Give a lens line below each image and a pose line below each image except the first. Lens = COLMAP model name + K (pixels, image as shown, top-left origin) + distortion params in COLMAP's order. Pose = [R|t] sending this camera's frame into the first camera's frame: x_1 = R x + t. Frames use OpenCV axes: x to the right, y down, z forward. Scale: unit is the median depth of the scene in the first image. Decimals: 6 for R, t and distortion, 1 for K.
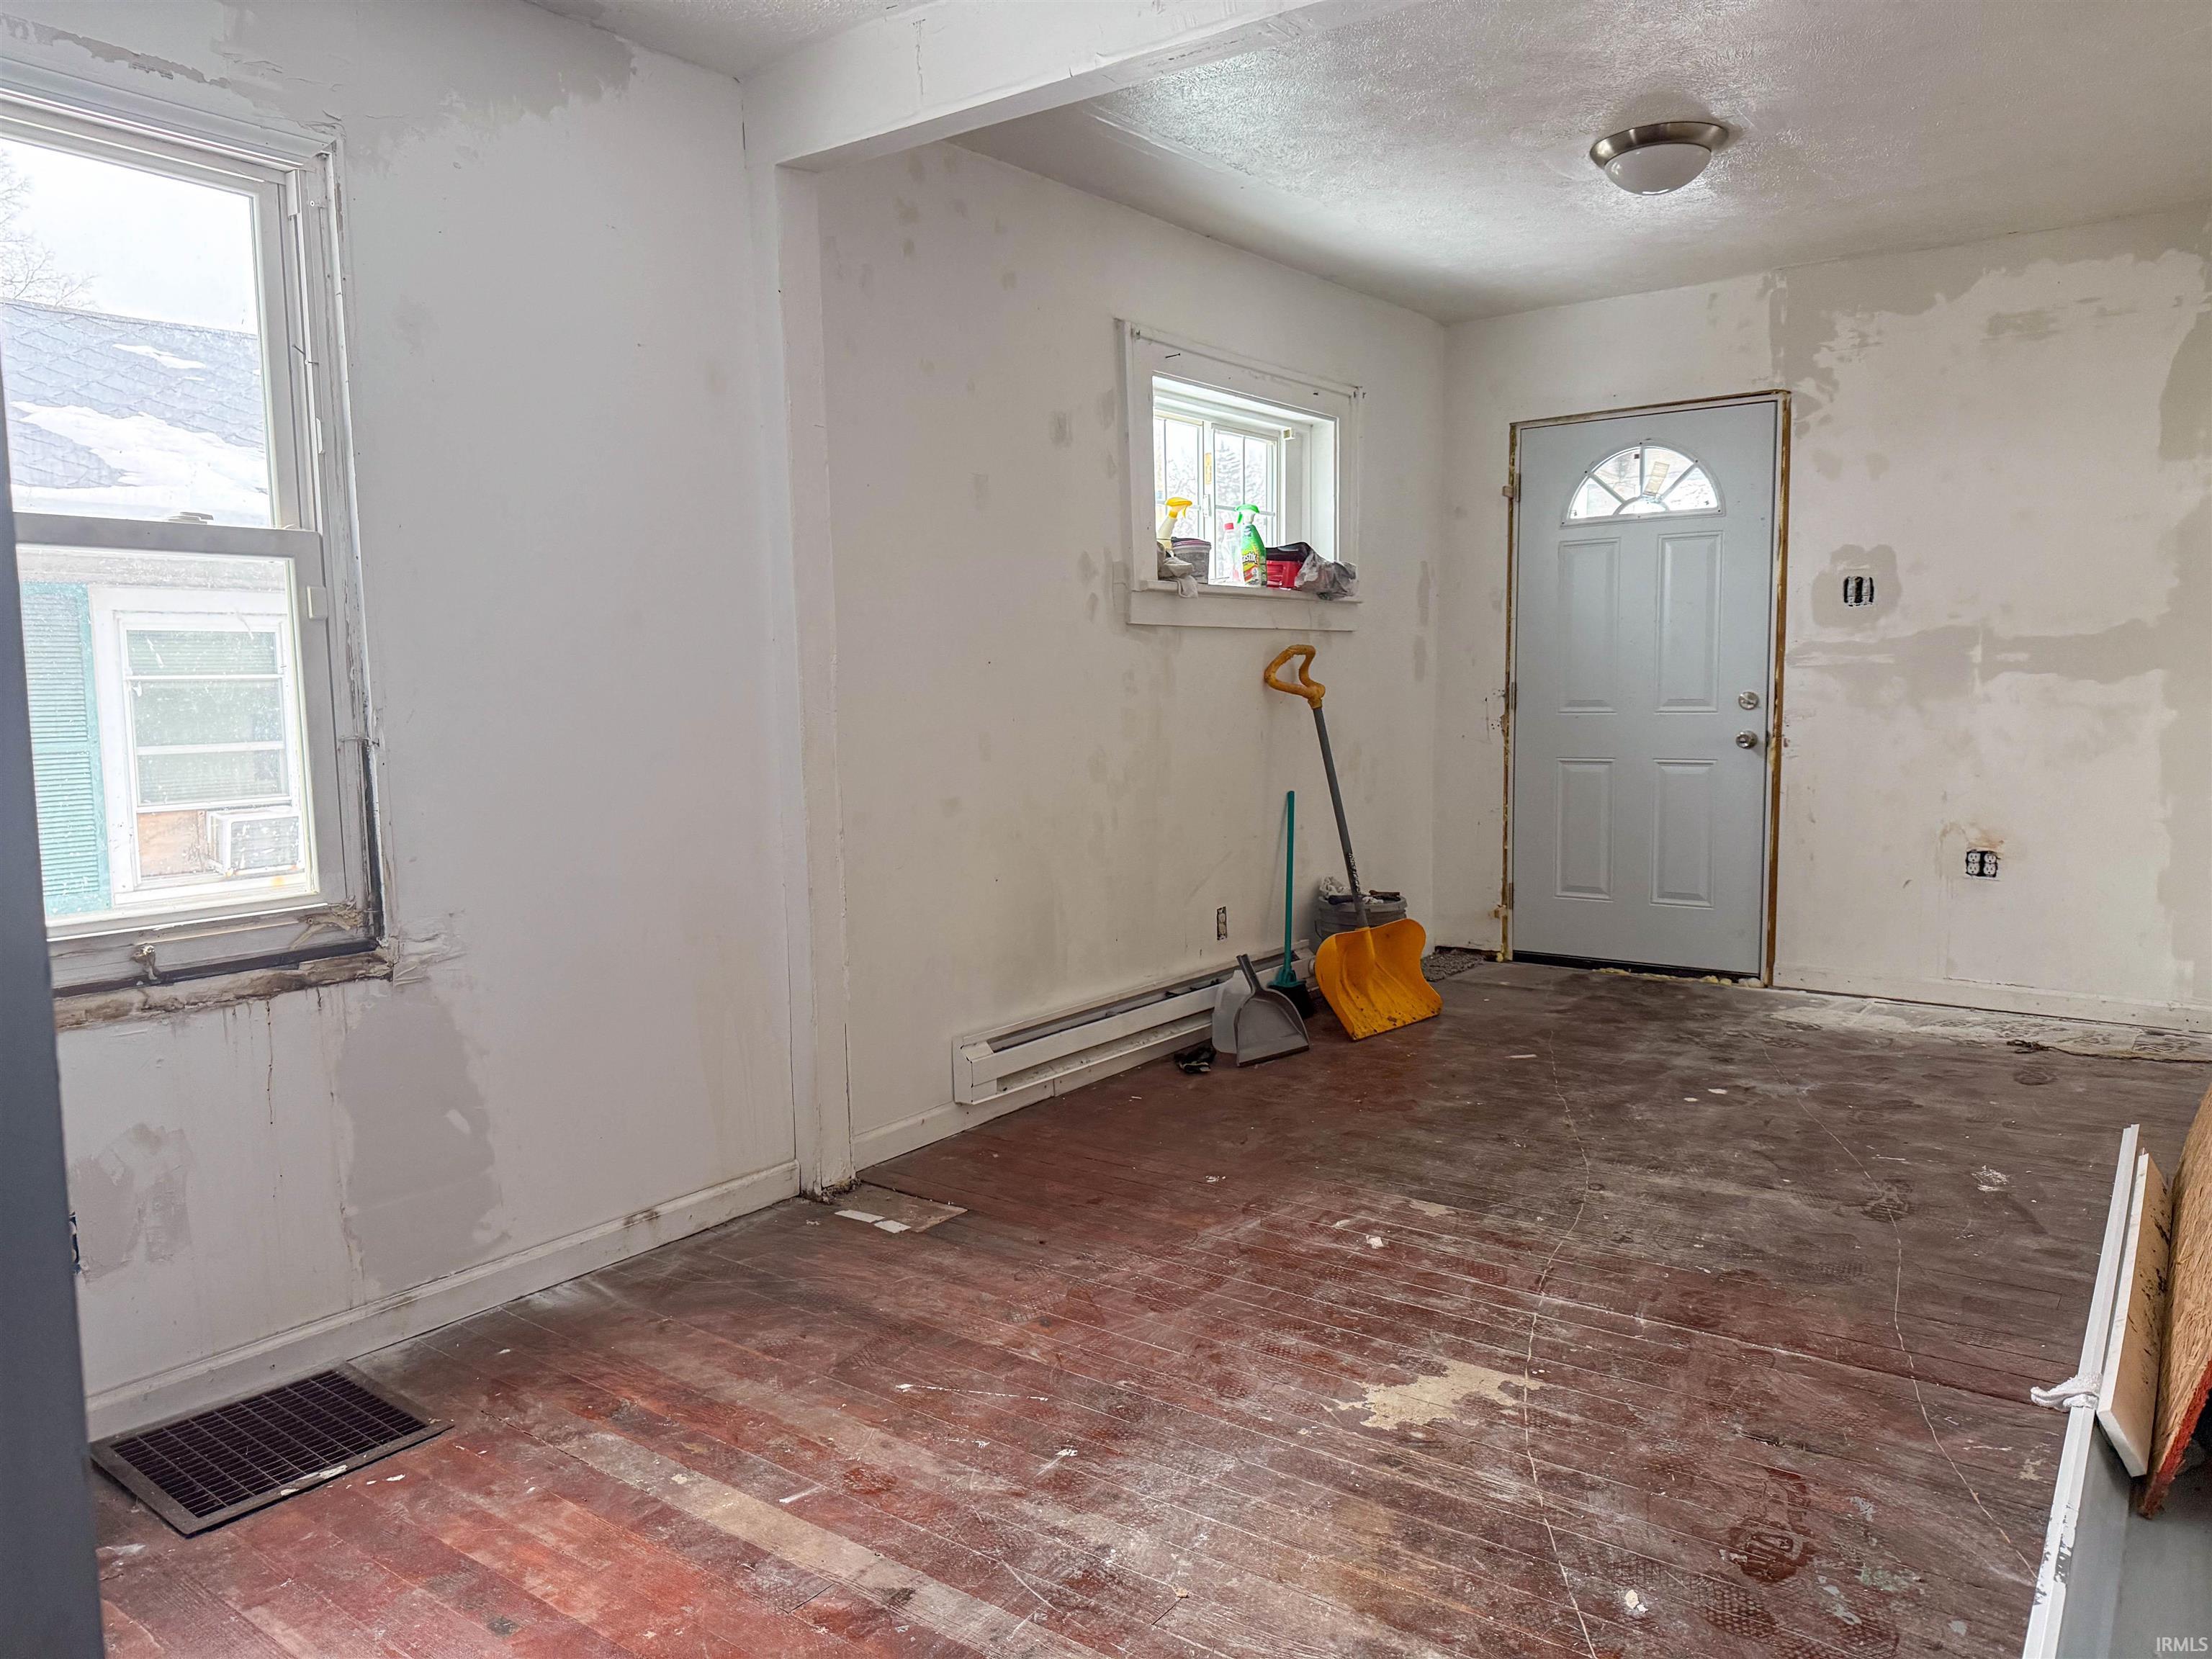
lens RADIAL K [[1550.9, 0, 1092.6], [0, 1550.9, 841.1], [0, 0, 1]] dist [0.068346, -0.101317]
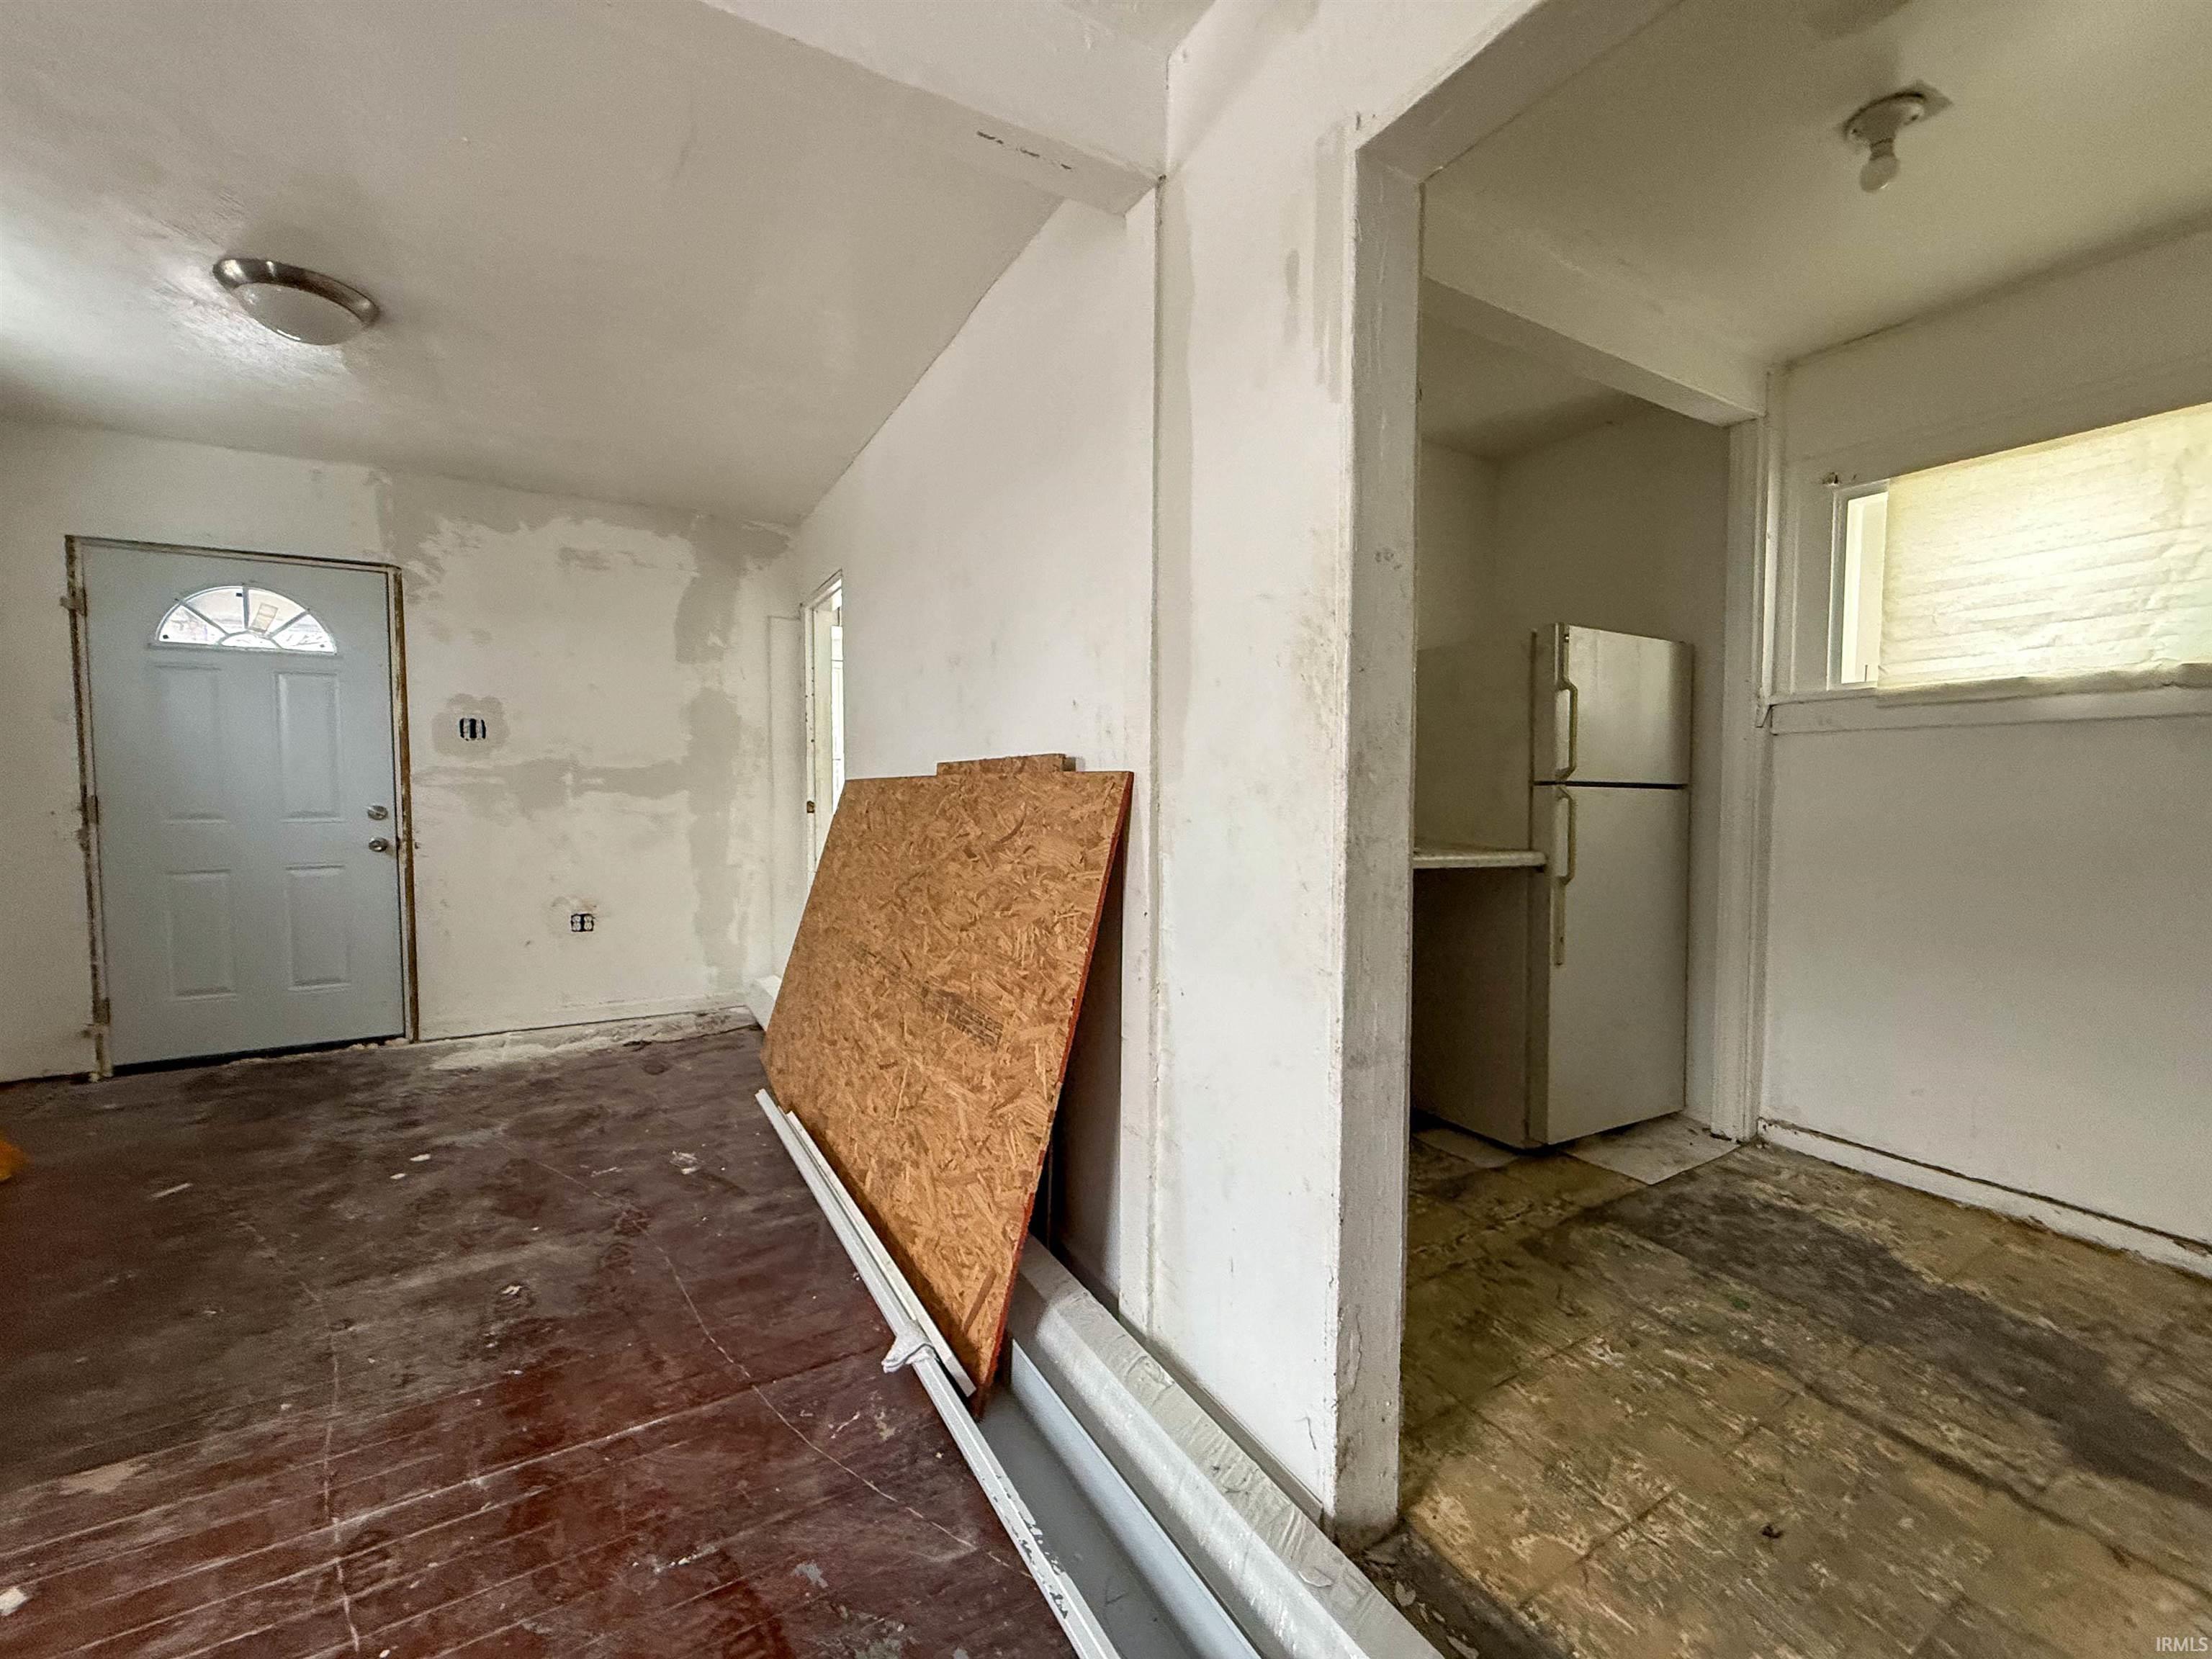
lens RADIAL K [[882.3, 0, 1102.8], [0, 882.3, 827.3], [0, 0, 1]] dist [0.000305, 0.000609]
pose [[0.400089, -0.029177, 0.916012, 0.024621], [0.089721, 0.995939, -0.007464, -0.038231], [-0.912074, 0.085171, 0.401082, 0.356501]]
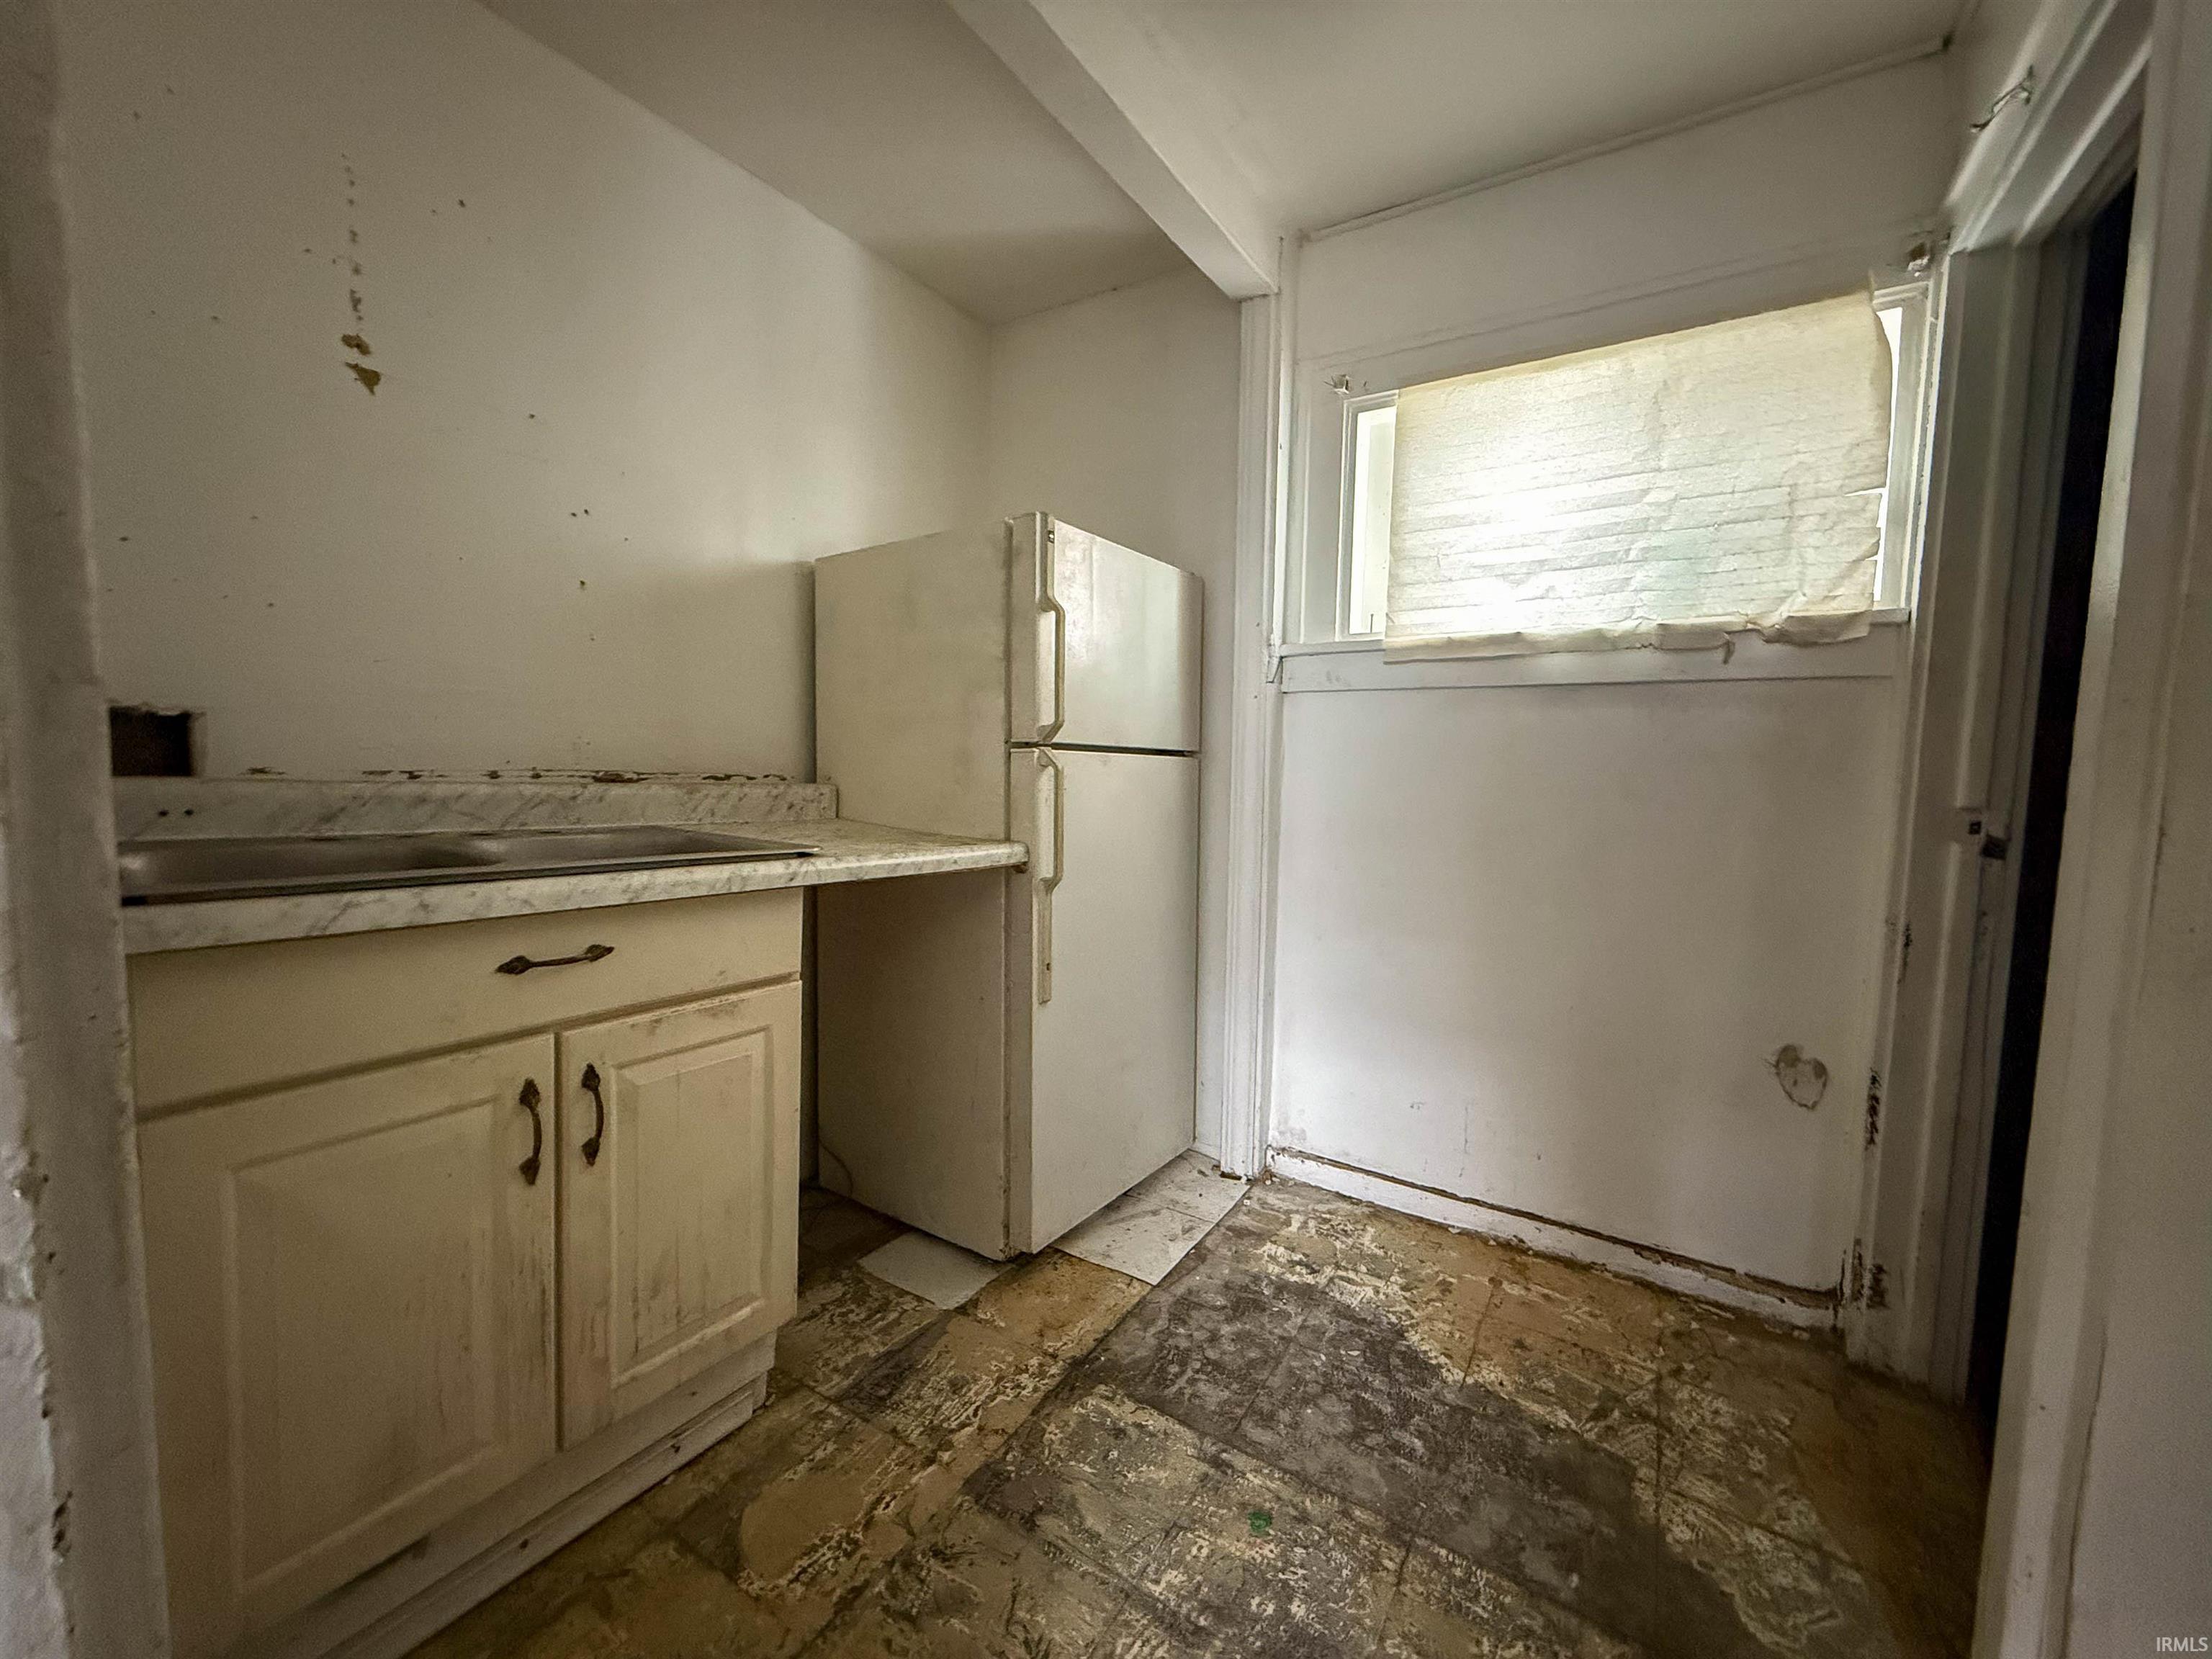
lens RADIAL K [[873.6, 0, 1104.6], [0, 873.6, 824.7], [0, 0, 1]] dist [-0.003181, 0.000611]
pose [[-0.065941, -0.066116, 0.995631, 0.361798], [0.086982, 0.993623, 0.071743, -0.033244], [-0.994025, 0.091333, -0.059770, 0.296171]]
